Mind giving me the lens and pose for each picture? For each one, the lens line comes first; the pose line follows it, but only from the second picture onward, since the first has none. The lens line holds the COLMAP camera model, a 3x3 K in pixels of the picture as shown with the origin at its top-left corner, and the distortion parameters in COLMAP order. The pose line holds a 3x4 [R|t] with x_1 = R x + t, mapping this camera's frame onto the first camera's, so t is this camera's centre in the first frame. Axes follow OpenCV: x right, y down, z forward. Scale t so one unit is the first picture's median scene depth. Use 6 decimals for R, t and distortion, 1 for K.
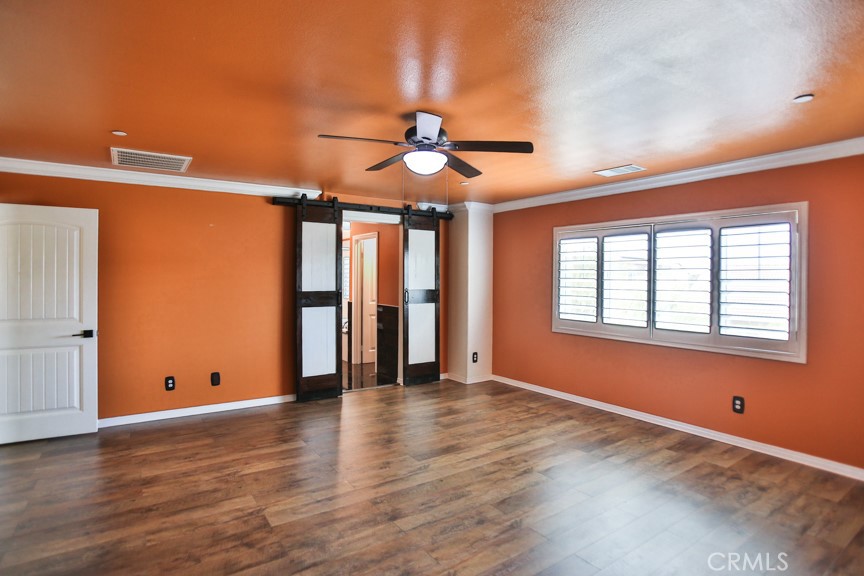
lens RADIAL K [[444.5, 0, 421.4], [0, 444.5, 277.1], [0, 0, 1]] dist [-0.079143, 0.038500]
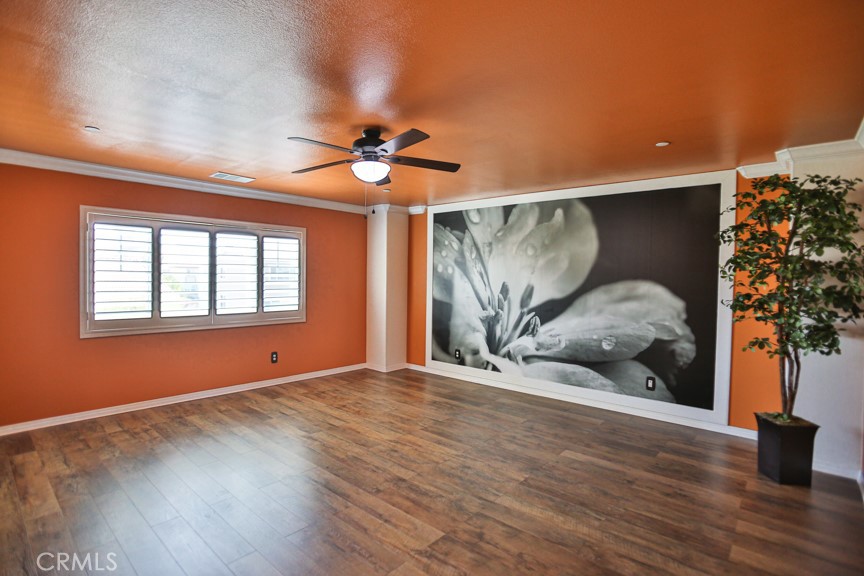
lens RADIAL K [[444.5, 0, 421.4], [0, 444.5, 277.1], [0, 0, 1]] dist [-0.079143, 0.038500]
pose [[-0.241449, -0.012831, 0.970329, -0.776319], [-0.015976, 0.999830, 0.009246, -0.002879], [-0.970282, -0.013270, -0.241613, 0.792490]]
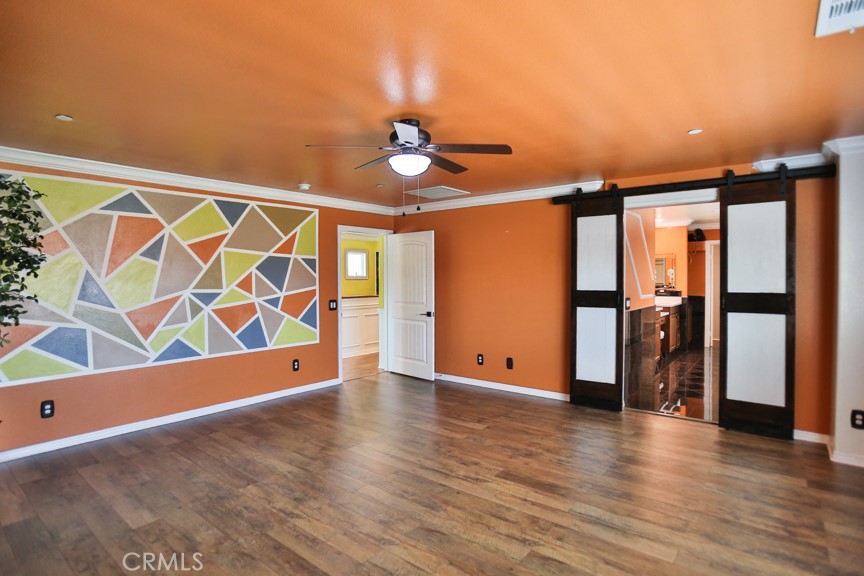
lens RADIAL K [[453.1, 0, 429.5], [0, 453.1, 278.1], [0, 0, 1]] dist [-0.081914, 0.041854]
pose [[0.305366, -0.001229, -0.952234, 0.710080], [0.006263, 0.999980, 0.000718, 0.004135], [0.952214, -0.006183, 0.305368, 0.498338]]
